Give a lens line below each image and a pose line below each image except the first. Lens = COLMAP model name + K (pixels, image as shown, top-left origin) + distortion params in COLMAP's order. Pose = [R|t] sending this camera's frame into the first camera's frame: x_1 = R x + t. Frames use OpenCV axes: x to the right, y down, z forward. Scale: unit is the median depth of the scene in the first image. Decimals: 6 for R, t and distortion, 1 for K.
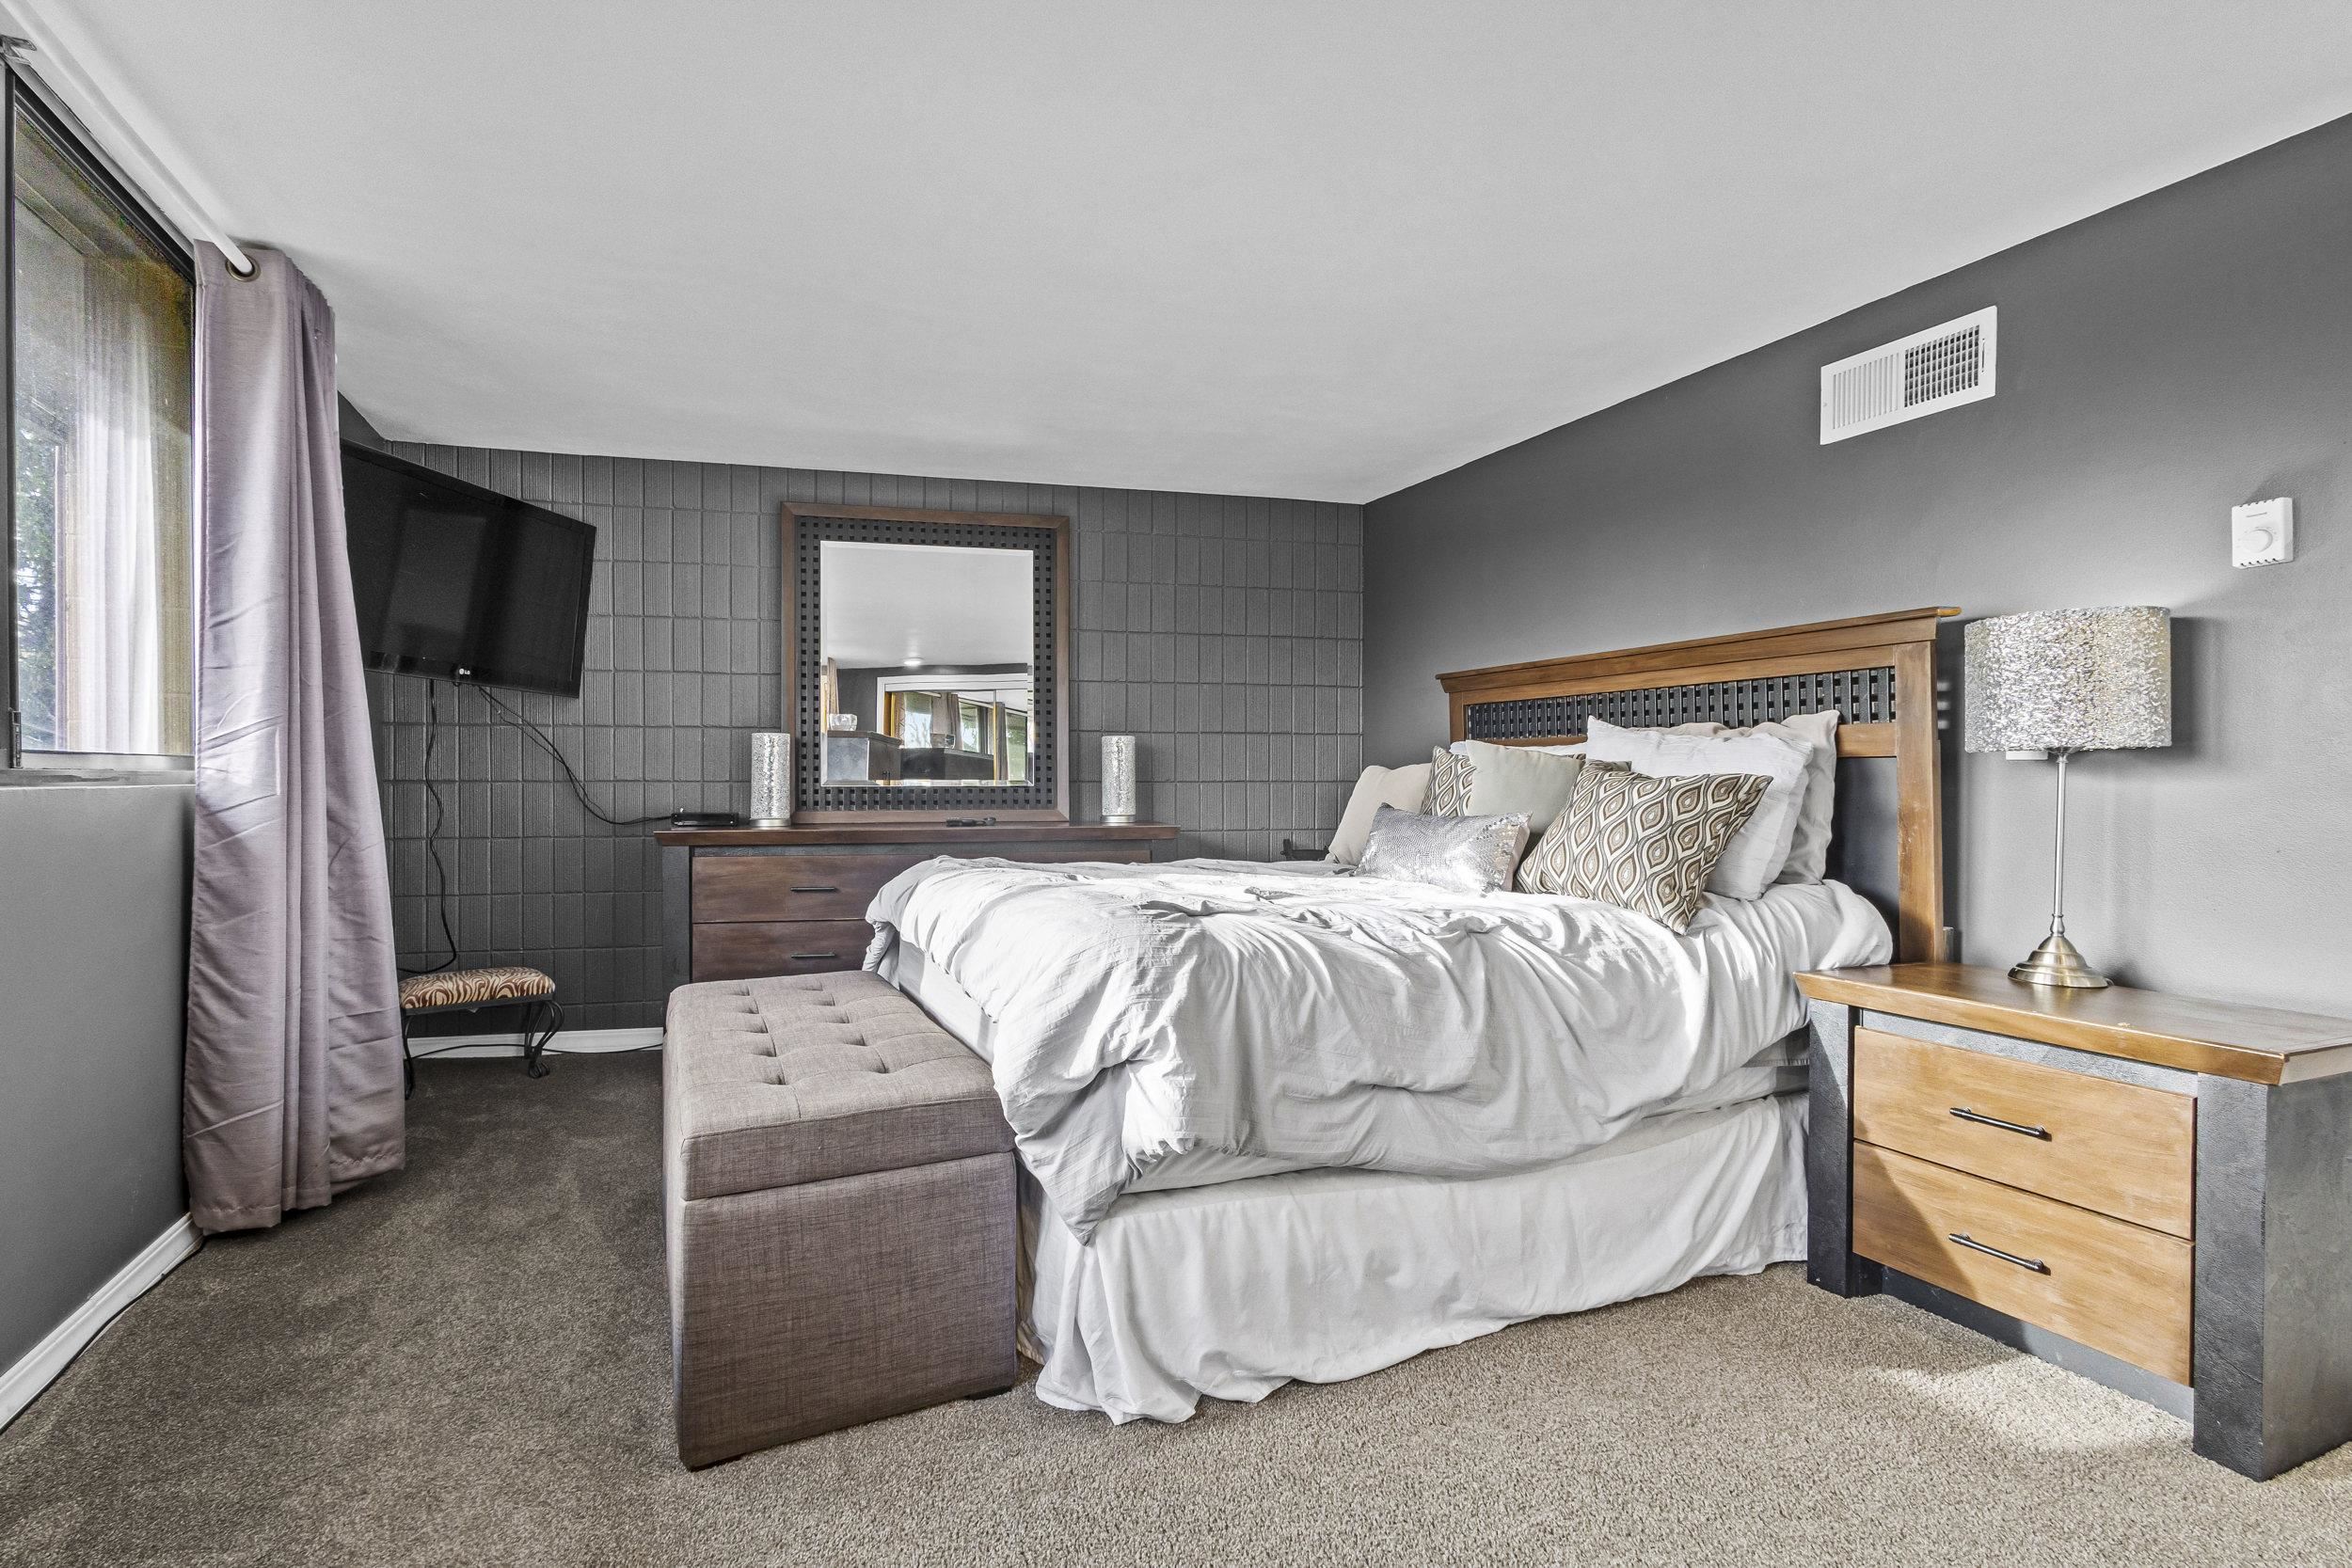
lens RADIAL K [[1074.4, 0, 1164.7], [0, 1074.4, 782.7], [0, 0, 1]] dist [0.001064, 0.000087]
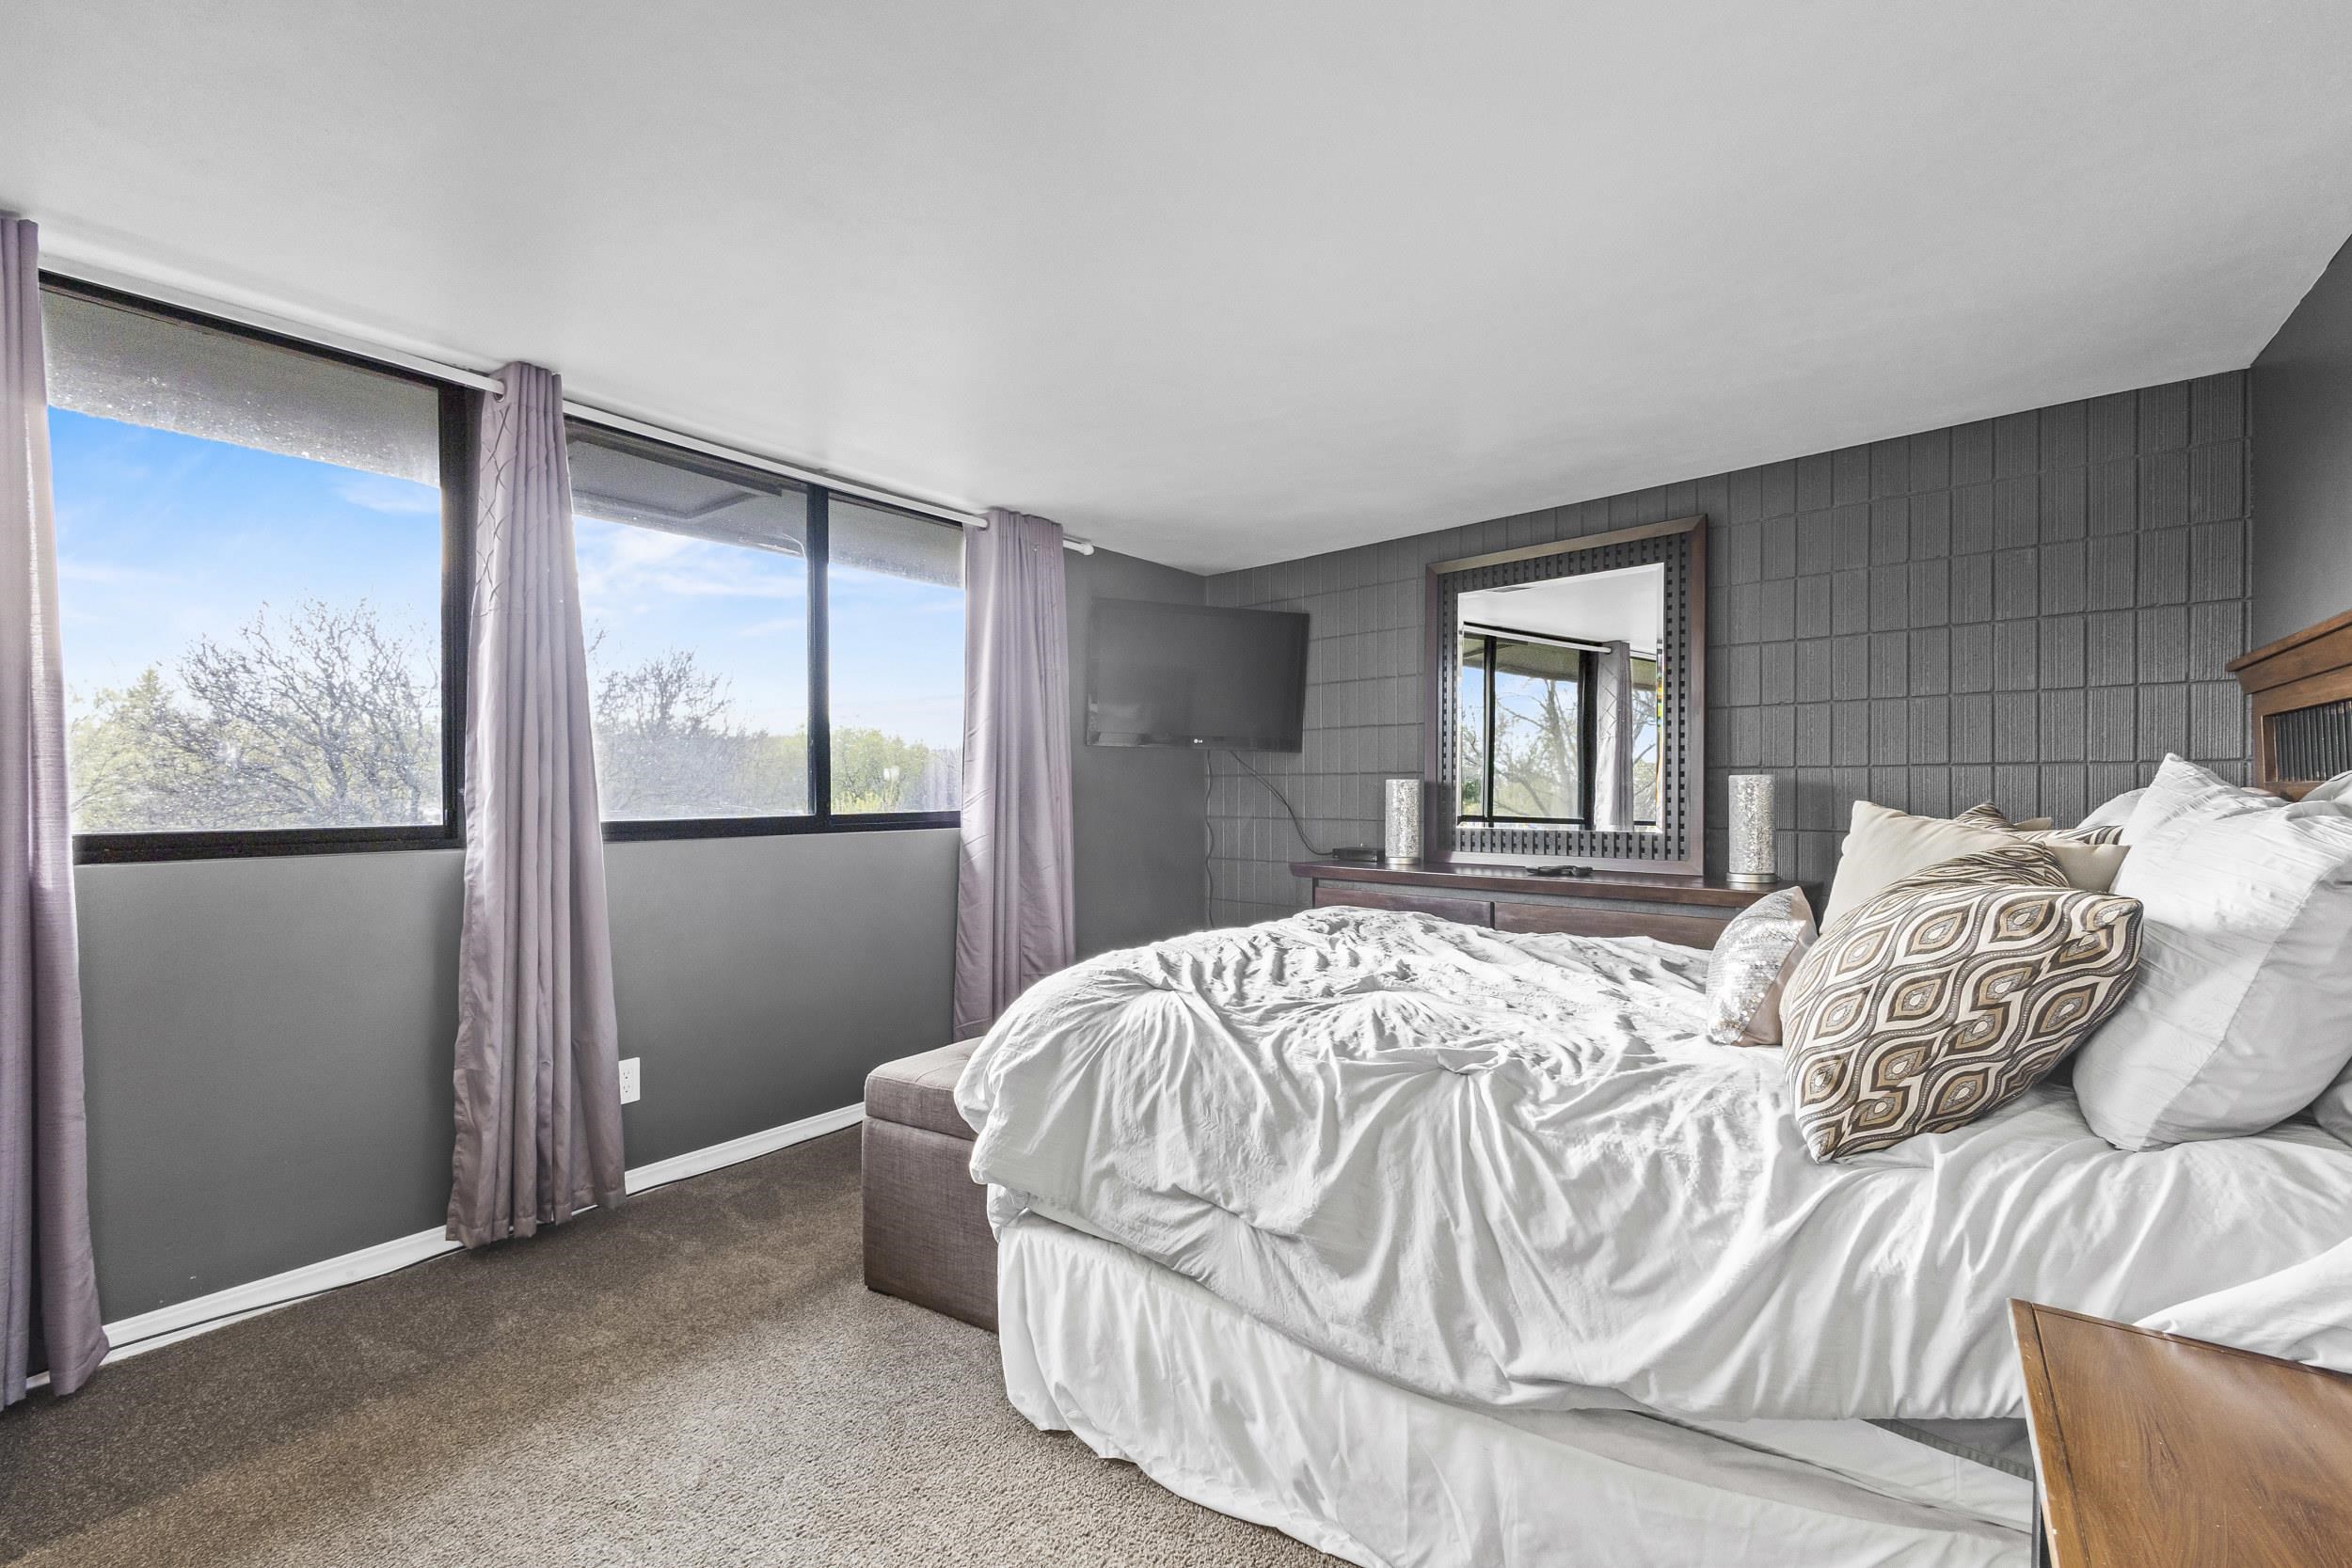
lens RADIAL K [[1074.4, 0, 1164.7], [0, 1074.4, 782.7], [0, 0, 1]] dist [0.001064, 0.000087]
pose [[0.513258, -0.008701, -0.858190, 0.790307], [0.001838, 0.999957, -0.009039, -0.057971], [0.858232, 0.003062, 0.513252, 0.392989]]
